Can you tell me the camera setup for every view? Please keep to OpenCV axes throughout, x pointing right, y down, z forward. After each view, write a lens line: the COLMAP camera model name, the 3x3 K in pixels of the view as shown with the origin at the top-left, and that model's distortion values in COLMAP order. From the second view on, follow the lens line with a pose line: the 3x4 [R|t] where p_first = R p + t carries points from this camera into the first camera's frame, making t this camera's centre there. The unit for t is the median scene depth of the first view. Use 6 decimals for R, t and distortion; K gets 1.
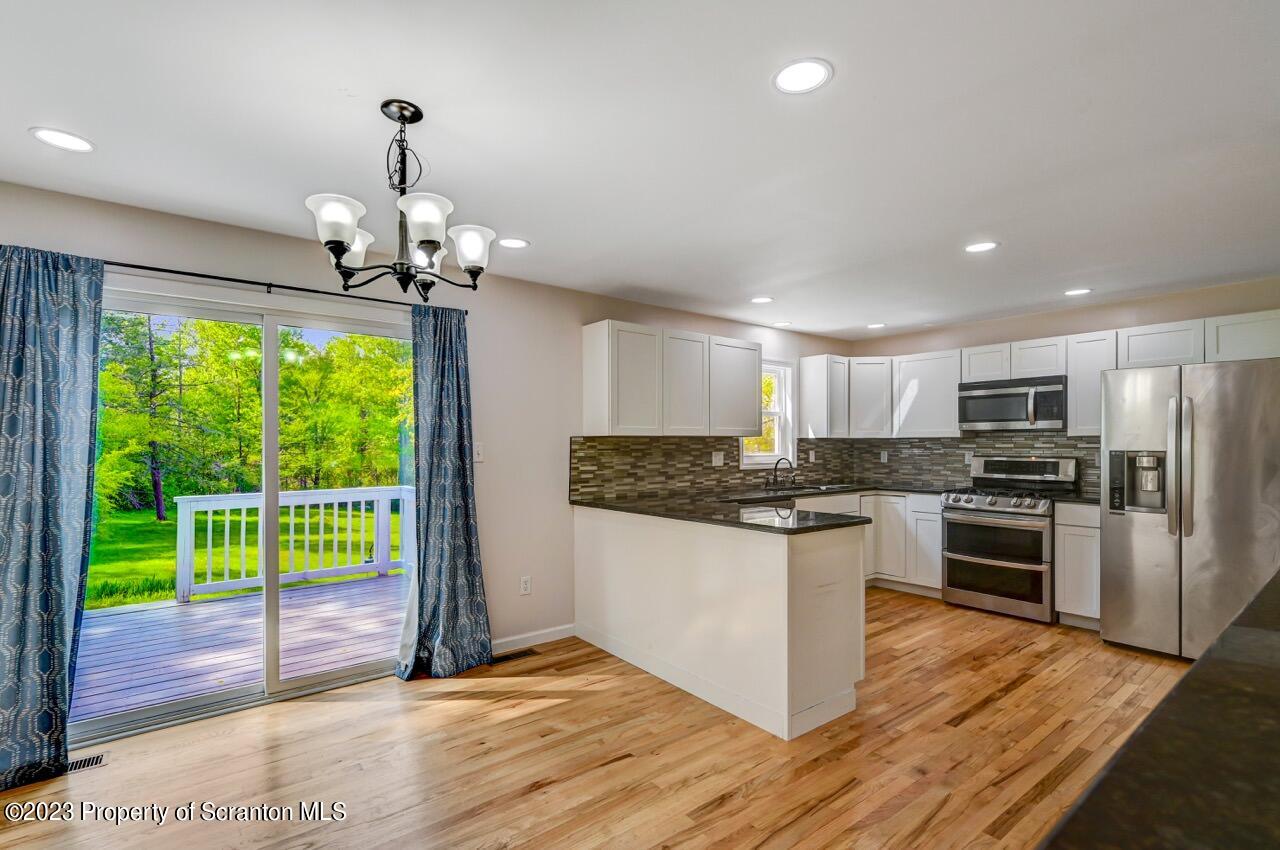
lens RADIAL K [[597.6, 0, 638.1], [0, 597.6, 444.9], [0, 0, 1]] dist [-0.000336, -0.000071]
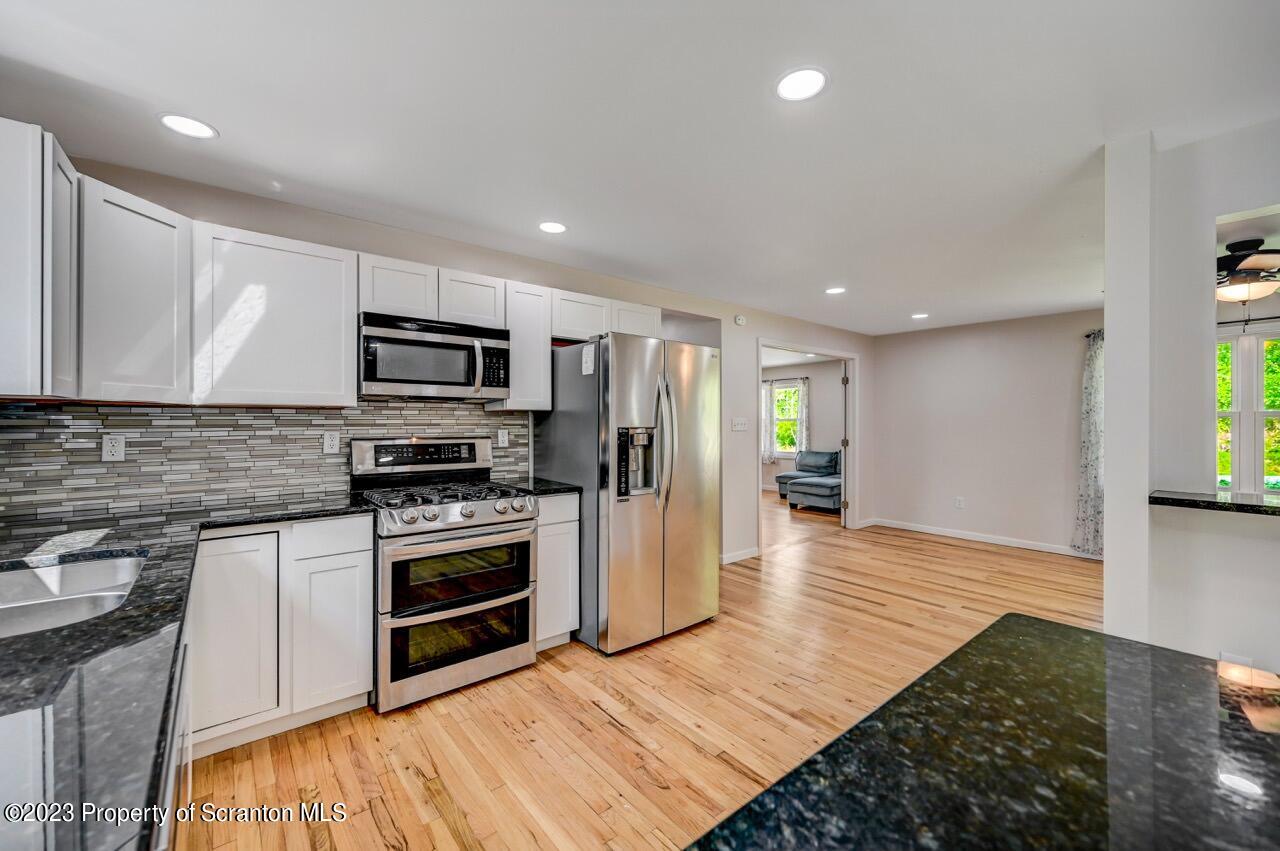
lens RADIAL K [[515.4, 0, 640.0], [0, 515.4, 425.5], [0, 0, 1]] dist [-0.001952, -0.000208]
pose [[-0.017964, -0.009790, 0.999791, 0.049965], [-0.000035, 0.999952, 0.009791, -0.000545], [-0.999839, 0.000141, -0.017964, 0.829516]]
